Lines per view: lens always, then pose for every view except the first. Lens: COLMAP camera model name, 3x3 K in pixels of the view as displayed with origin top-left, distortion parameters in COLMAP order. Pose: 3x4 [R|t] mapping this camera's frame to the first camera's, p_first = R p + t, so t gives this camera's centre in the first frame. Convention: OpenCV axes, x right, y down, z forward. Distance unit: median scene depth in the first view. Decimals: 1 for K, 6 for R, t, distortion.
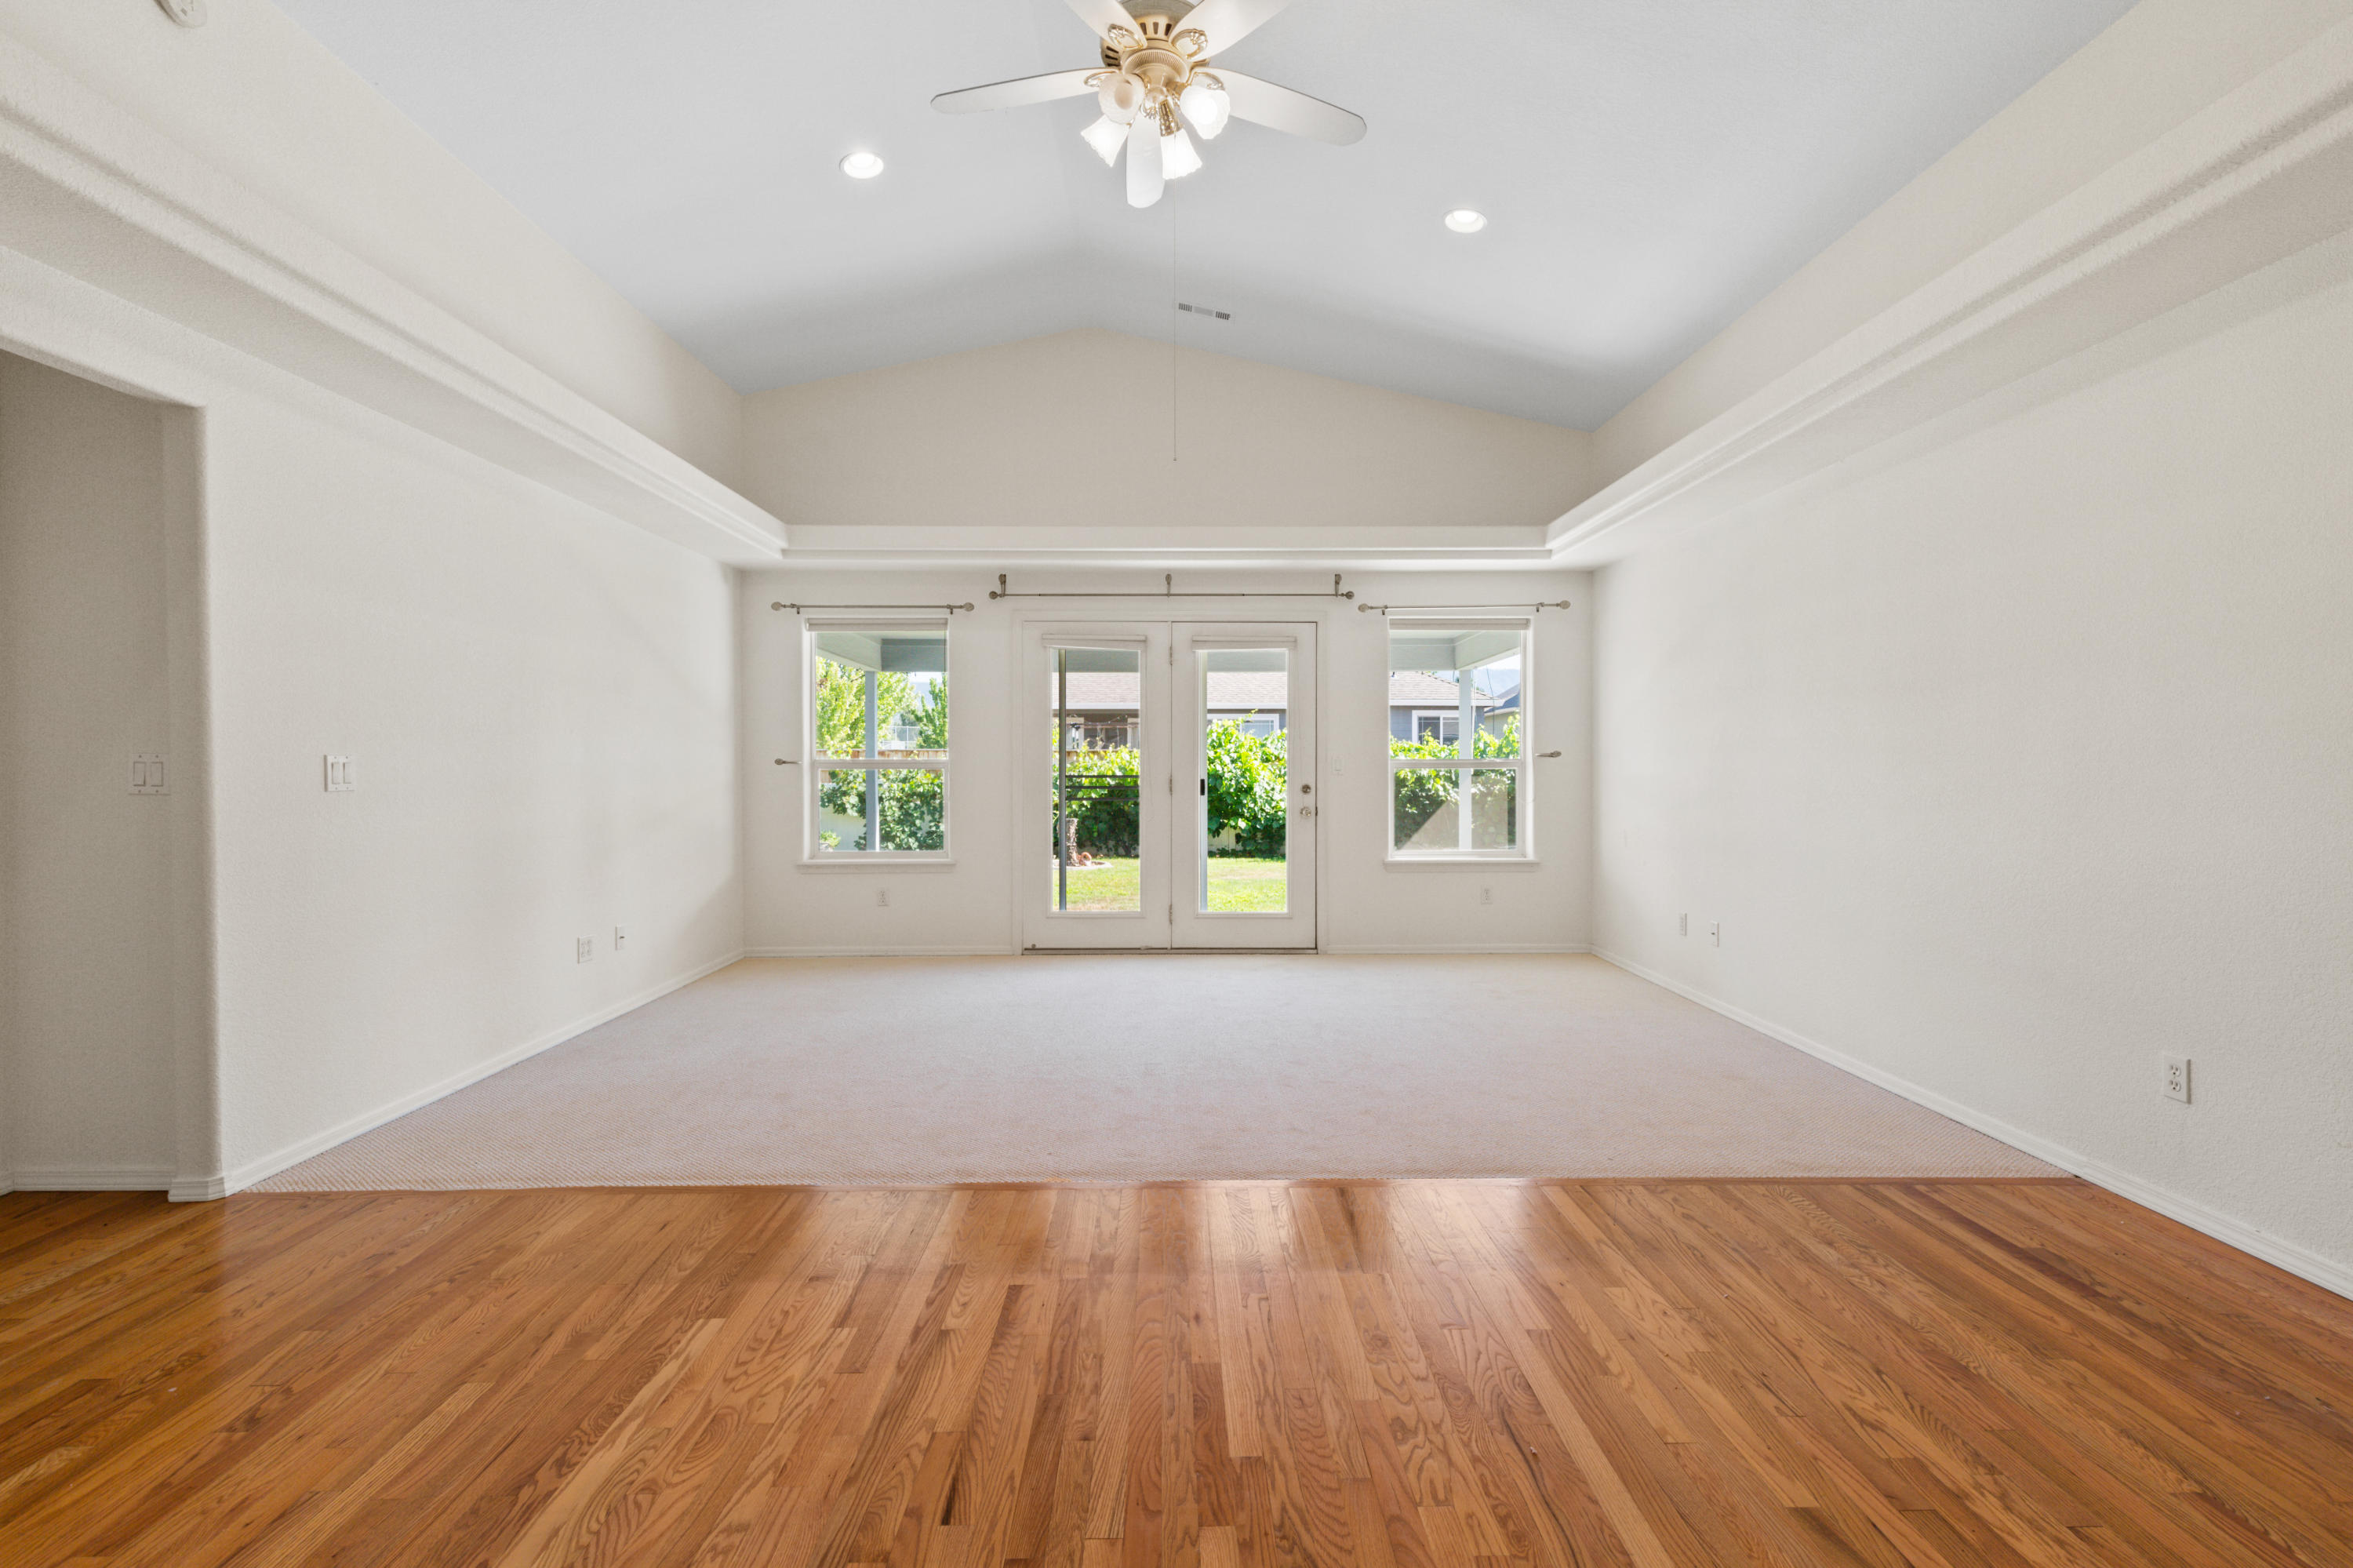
lens RADIAL K [[1052.1, 0, 1185.9], [0, 1052.1, 776.4], [0, 0, 1]] dist [0.007833, -0.001816]
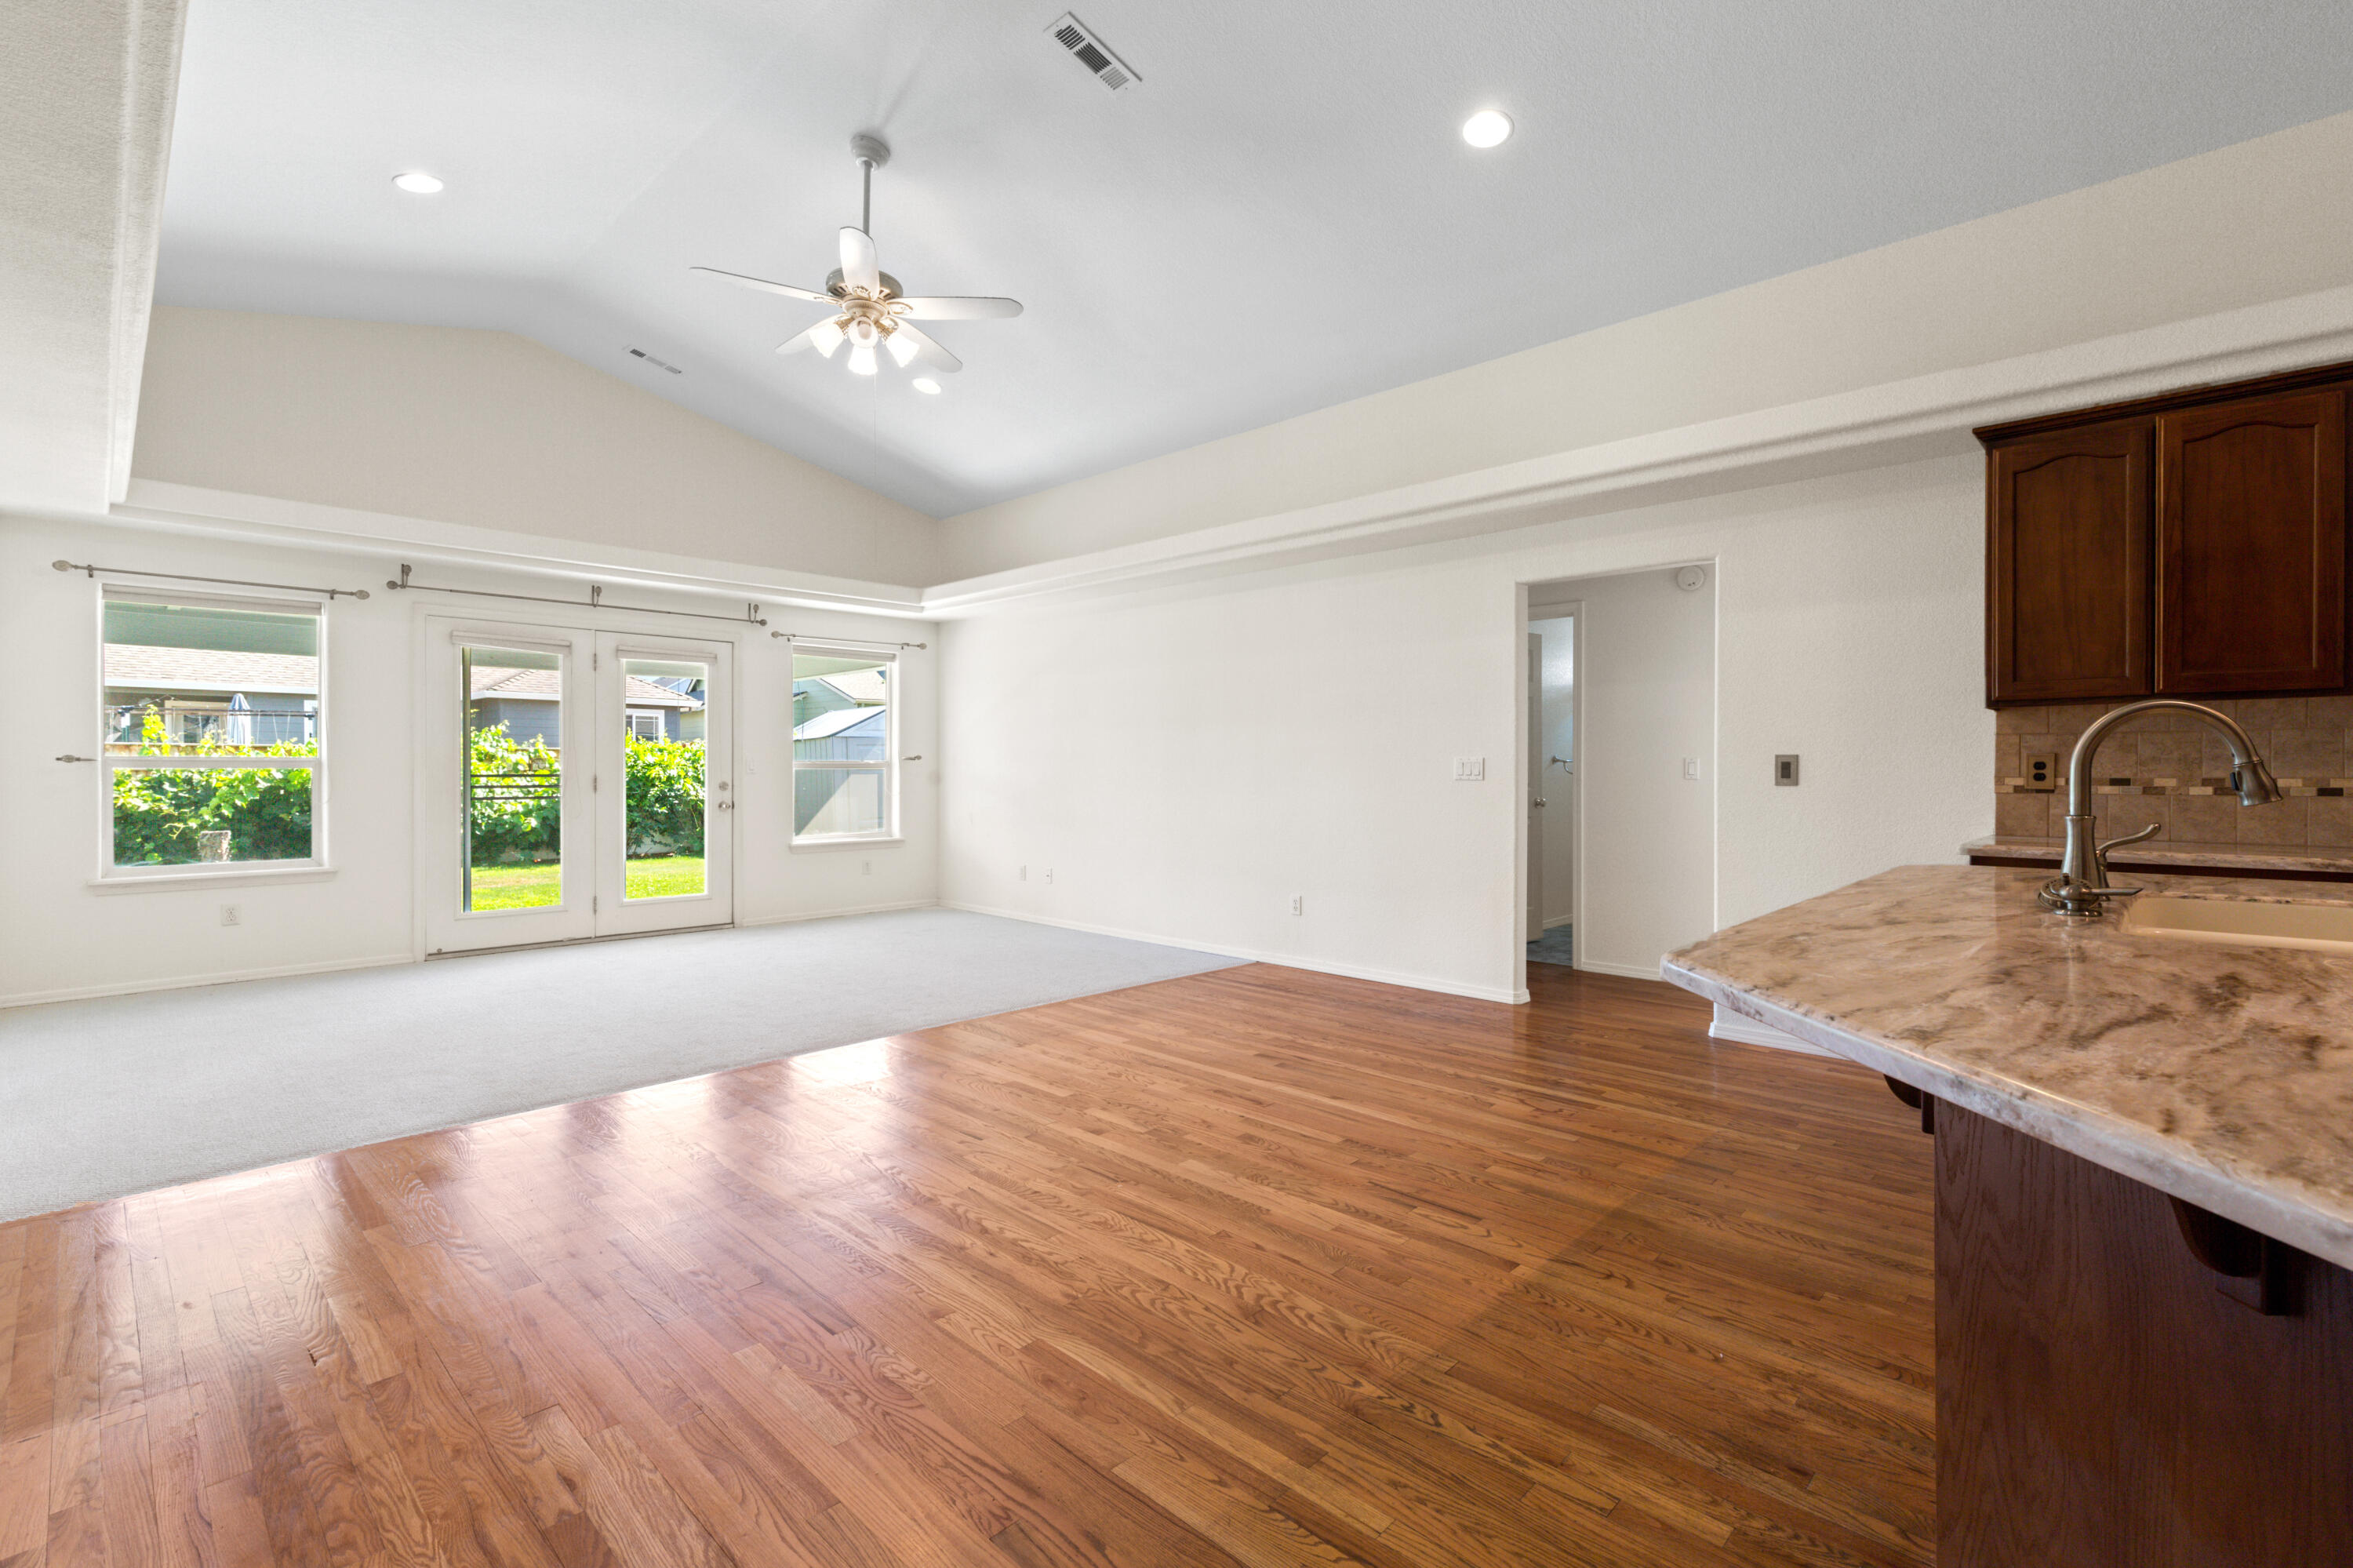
lens RADIAL K [[1052.1, 0, 1189.7], [0, 1052.1, 773.7], [0, 0, 1]] dist [0.007833, -0.001816]
pose [[0.703507, -0.002121, 0.710685, -0.353054], [0.004613, 0.999988, -0.001582, 0.002826], [-0.710674, 0.004391, 0.703508, -0.180605]]
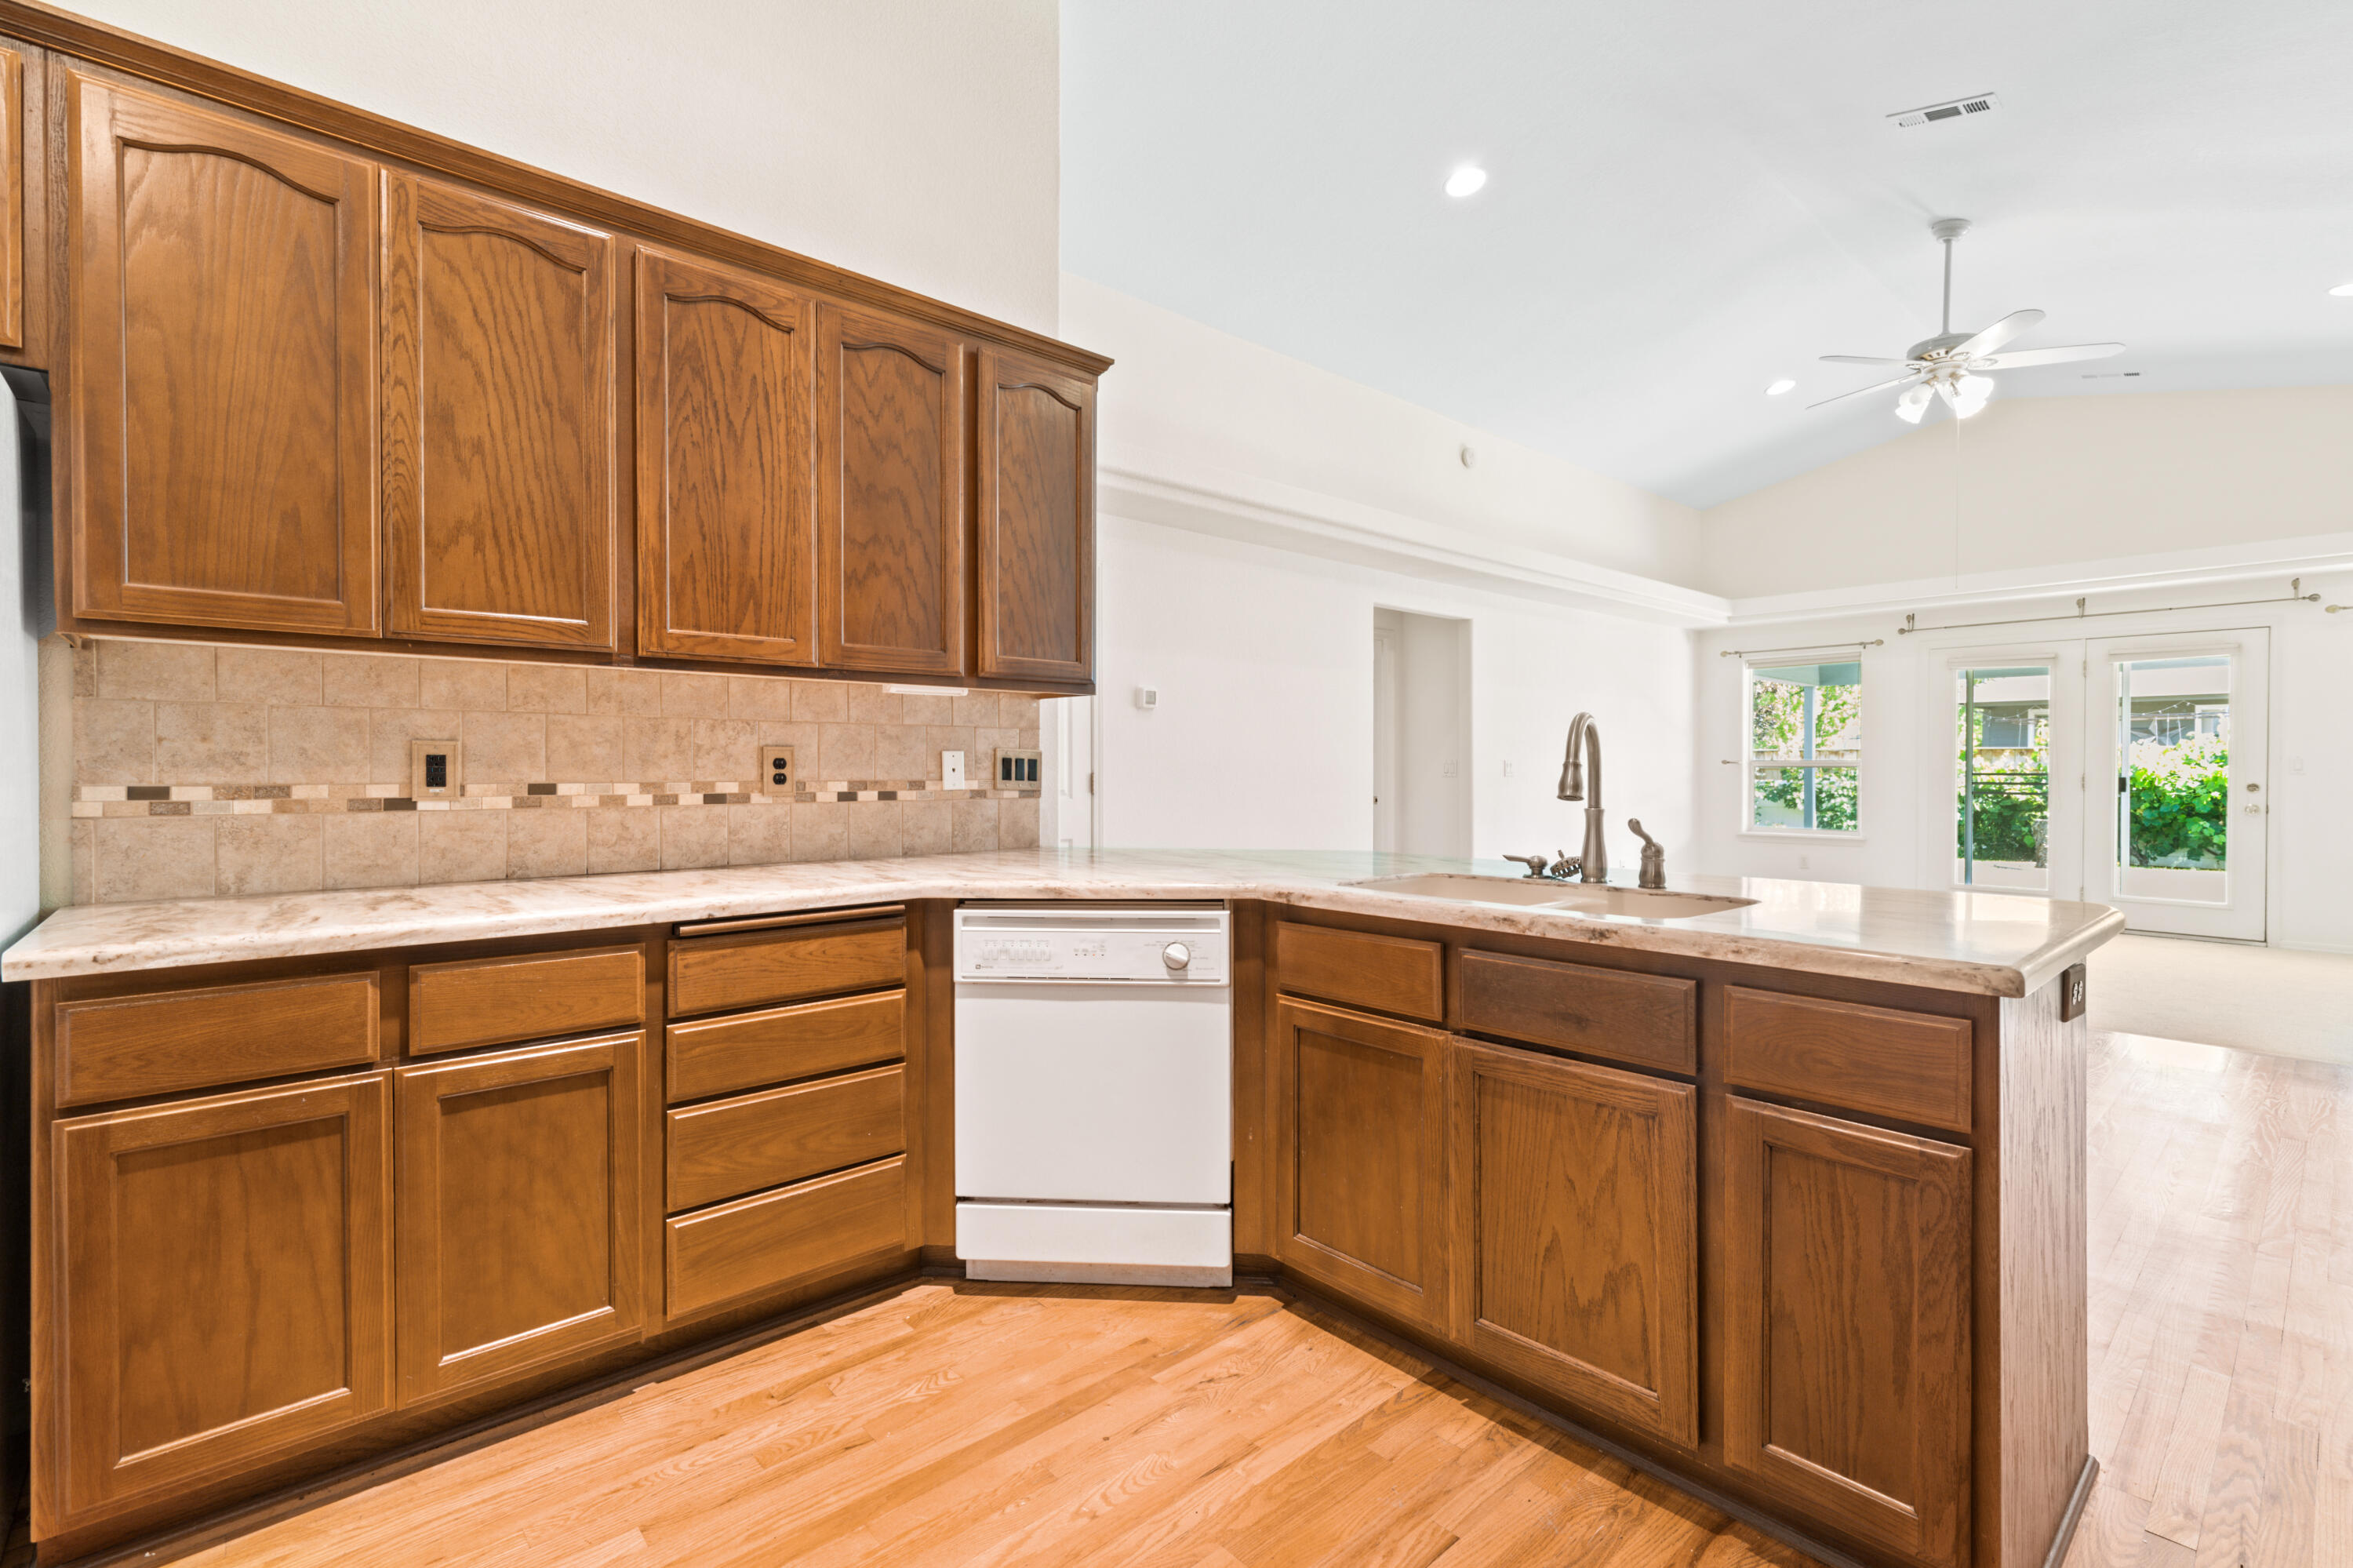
lens RADIAL K [[1052.1, 0, 1184.3], [0, 1052.1, 774.7], [0, 0, 1]] dist [0.007833, -0.001816]
pose [[0.657165, 0.009171, -0.753691, 0.211436], [-0.008501, 0.999953, 0.004756, 0.002939], [0.753699, 0.003282, 0.657212, -0.494769]]
